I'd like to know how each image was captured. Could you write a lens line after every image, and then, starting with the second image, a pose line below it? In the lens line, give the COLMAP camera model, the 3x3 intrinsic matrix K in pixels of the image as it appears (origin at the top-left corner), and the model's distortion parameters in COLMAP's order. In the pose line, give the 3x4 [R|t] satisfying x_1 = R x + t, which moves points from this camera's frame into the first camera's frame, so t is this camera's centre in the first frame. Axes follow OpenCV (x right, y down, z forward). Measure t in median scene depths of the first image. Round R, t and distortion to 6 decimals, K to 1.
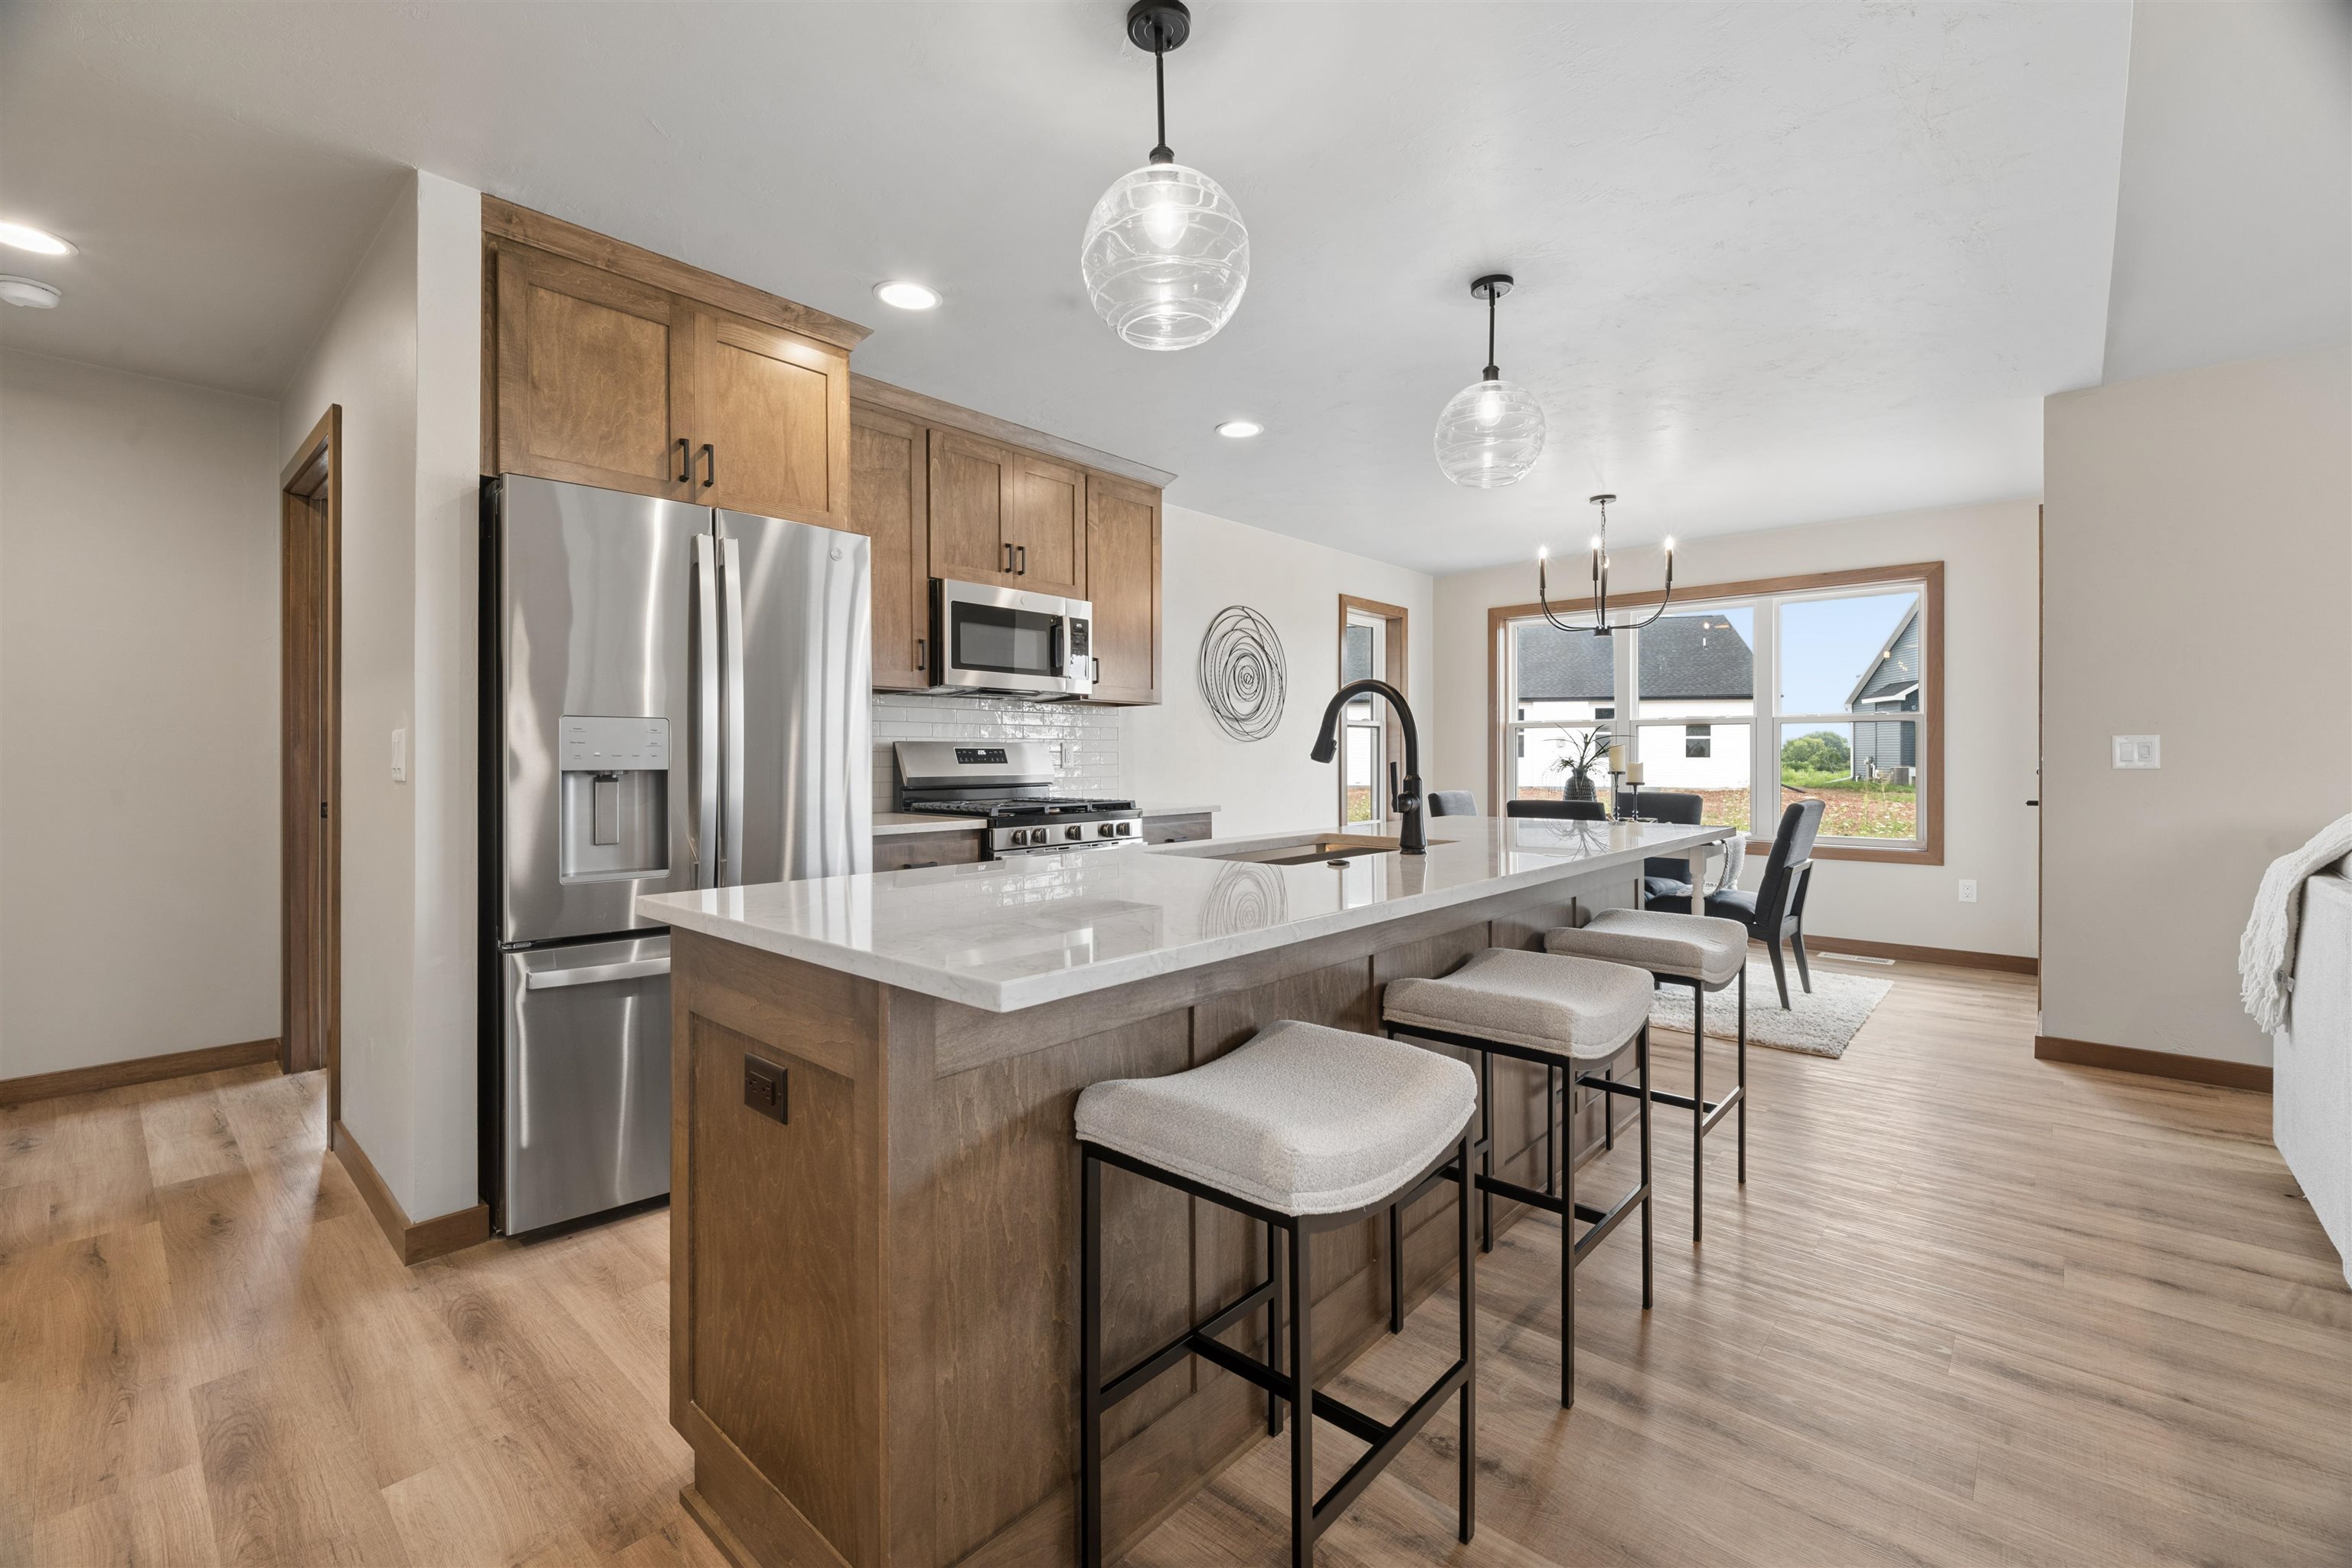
lens RADIAL K [[985.0, 0, 1164.6], [0, 985.0, 760.0], [0, 0, 1]] dist [-0.002688, -0.000333]
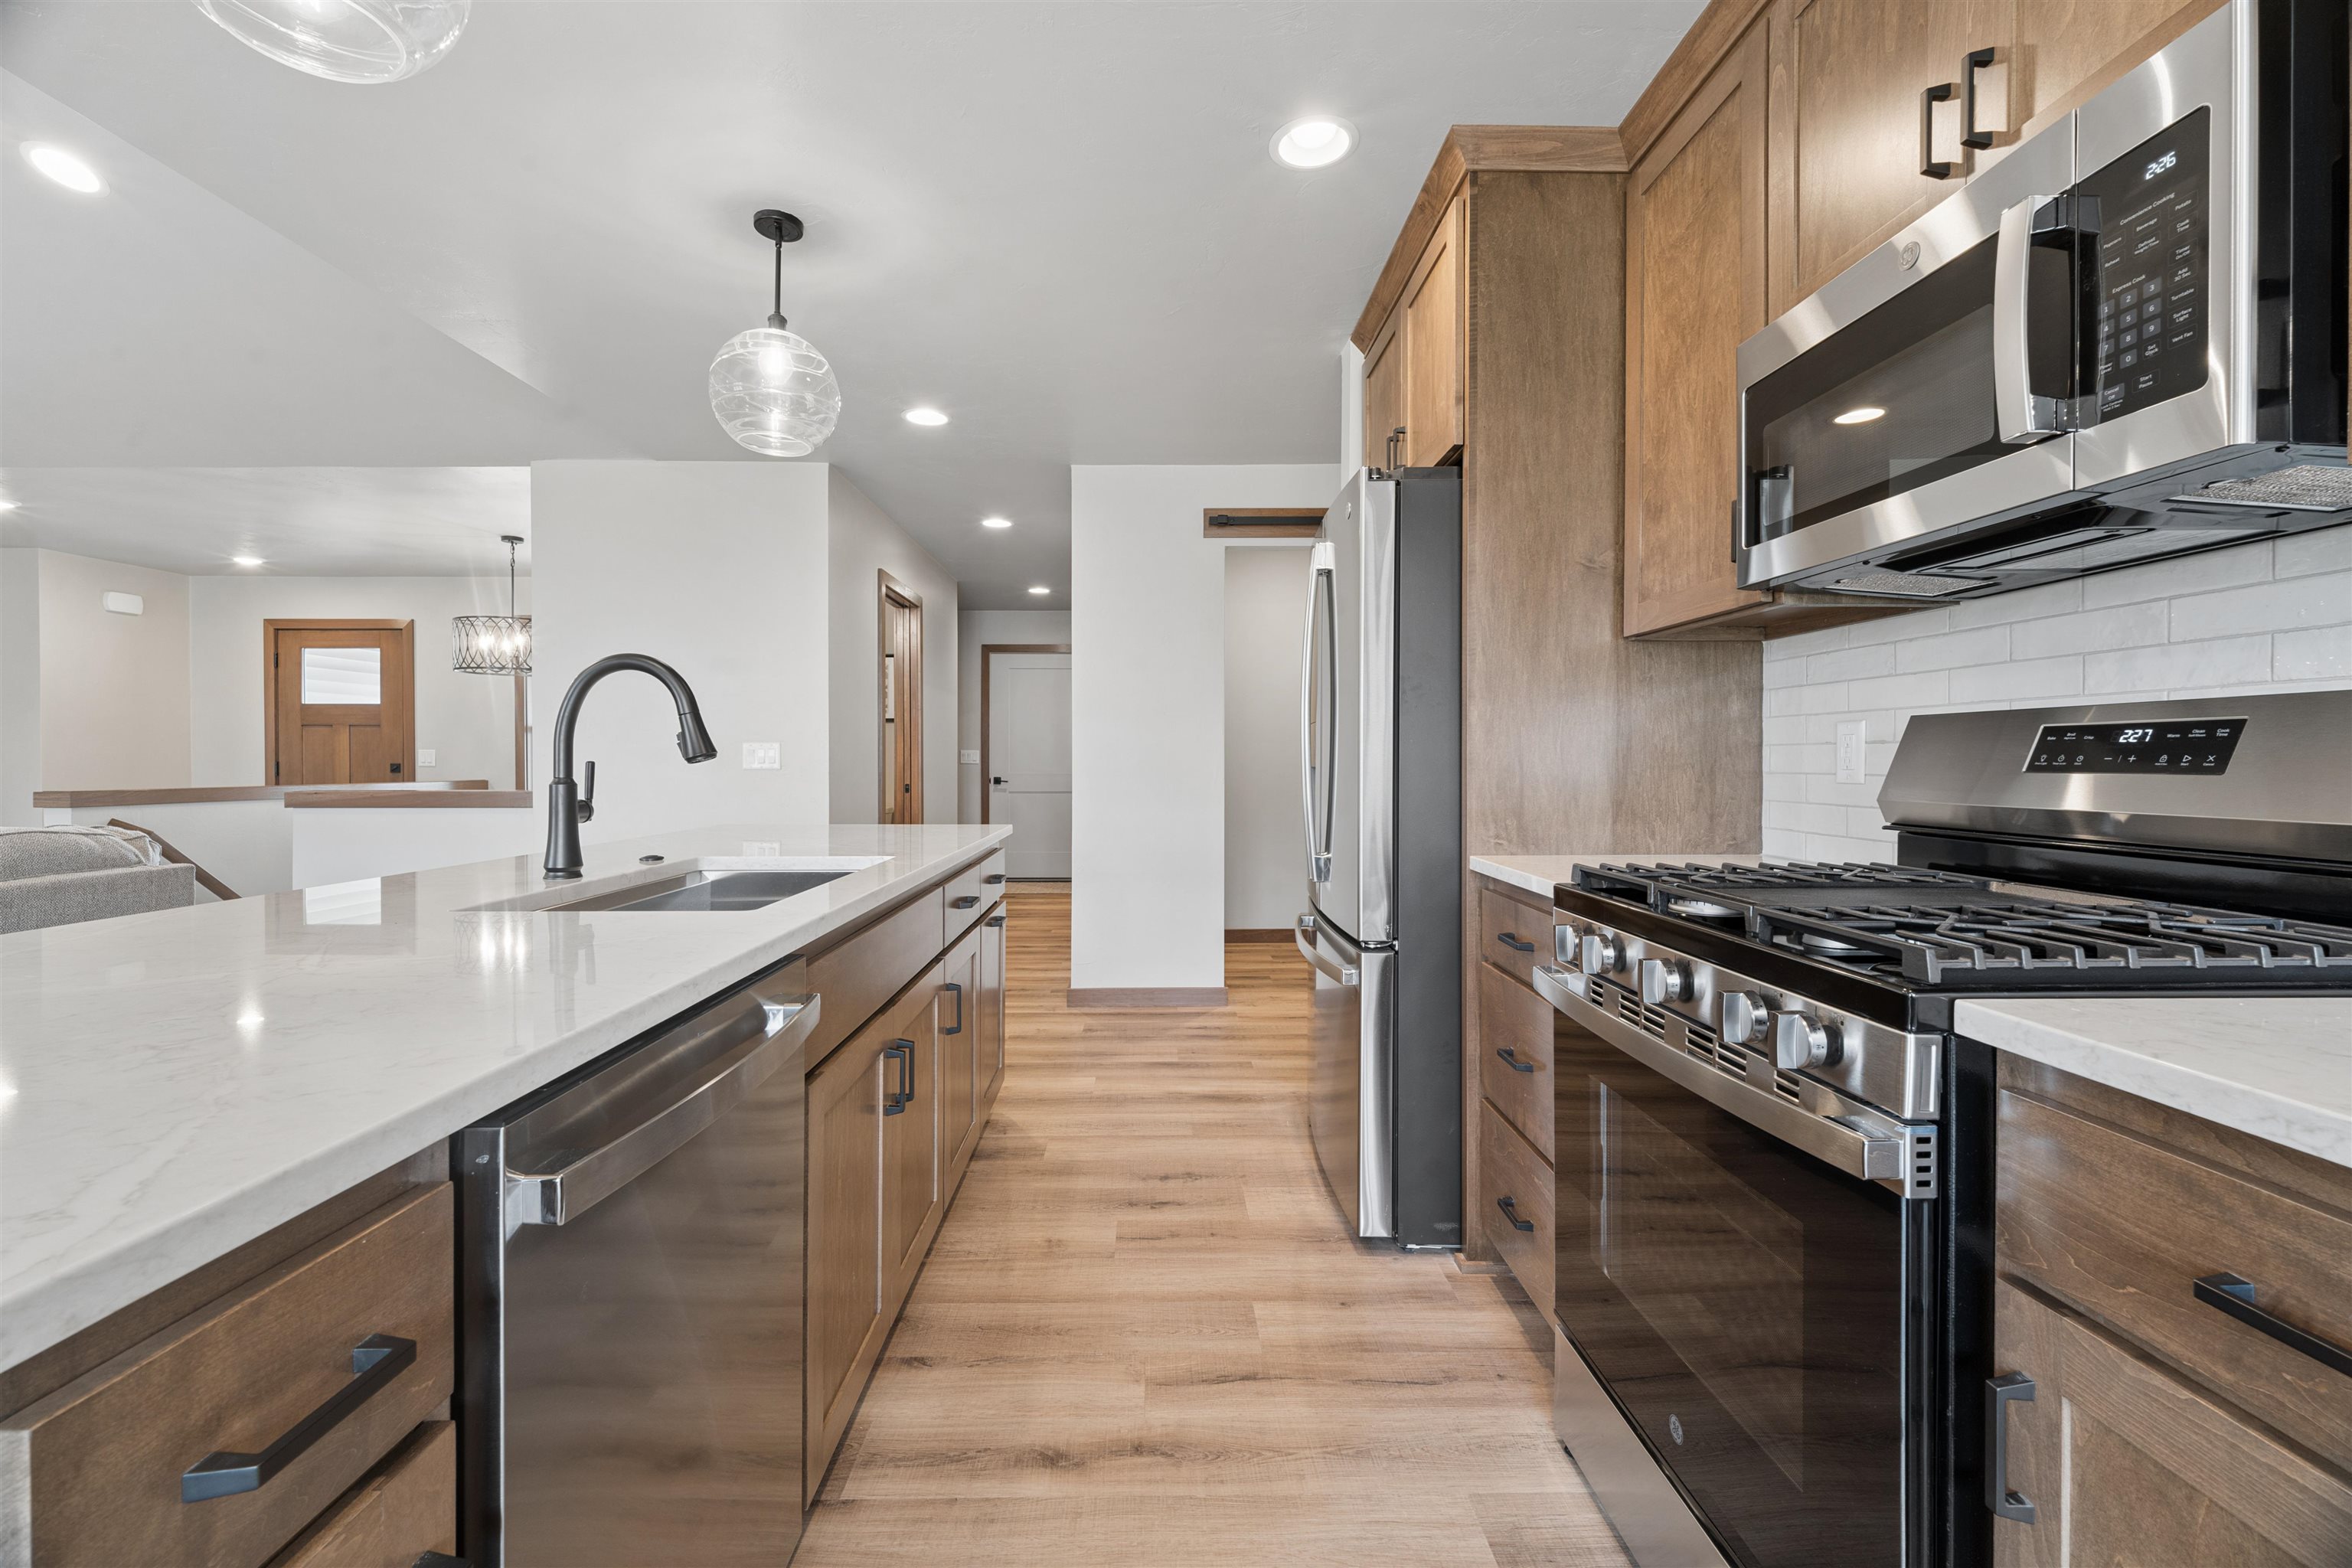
lens RADIAL K [[985.0, 0, 1164.6], [0, 985.0, 760.0], [0, 0, 1]] dist [-0.002688, -0.000333]
pose [[-0.730292, 0.003950, -0.683124, 0.214580], [0.000492, 0.999986, 0.005256, -0.001342], [0.683135, 0.003502, -0.730283, 0.923127]]
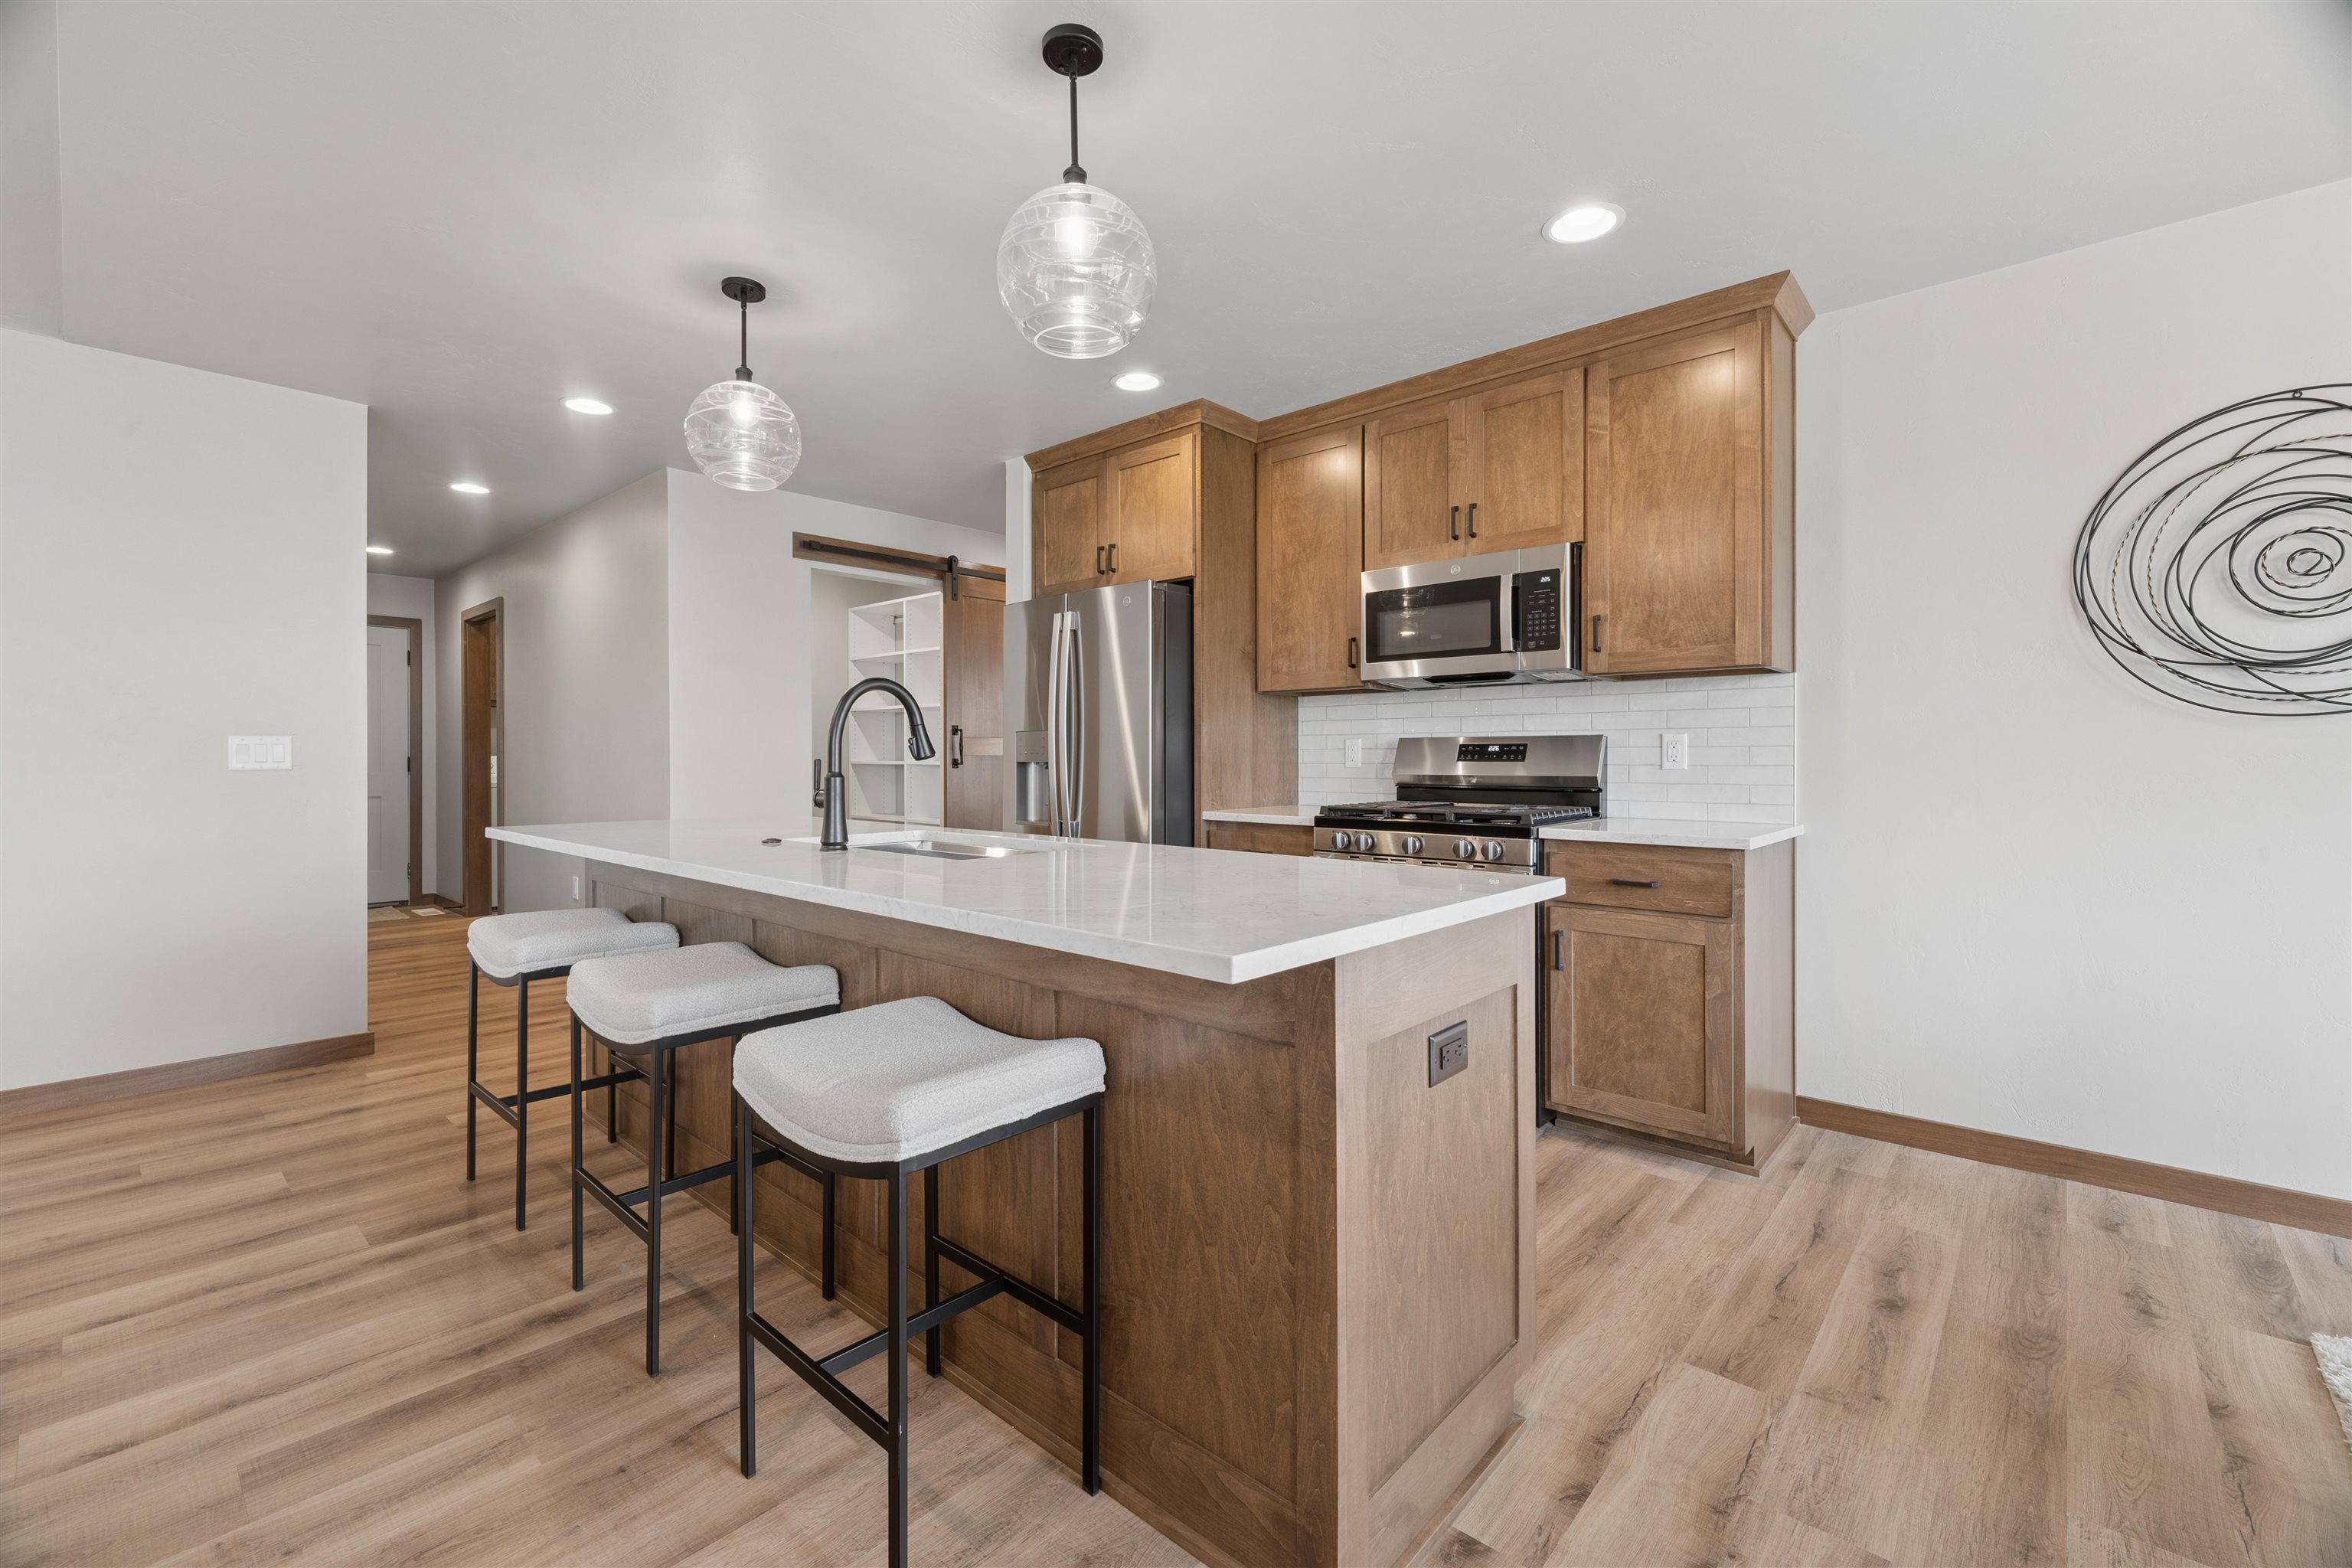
lens RADIAL K [[971.7, 0, 1165.6], [0, 971.7, 757.7], [0, 0, 1]] dist [0.000692, -0.000105]
pose [[0.001572, 0.004626, -0.999988, 0.604764], [-0.001862, 0.999988, 0.004623, -0.002164], [0.999997, 0.001854, 0.001581, 0.646582]]
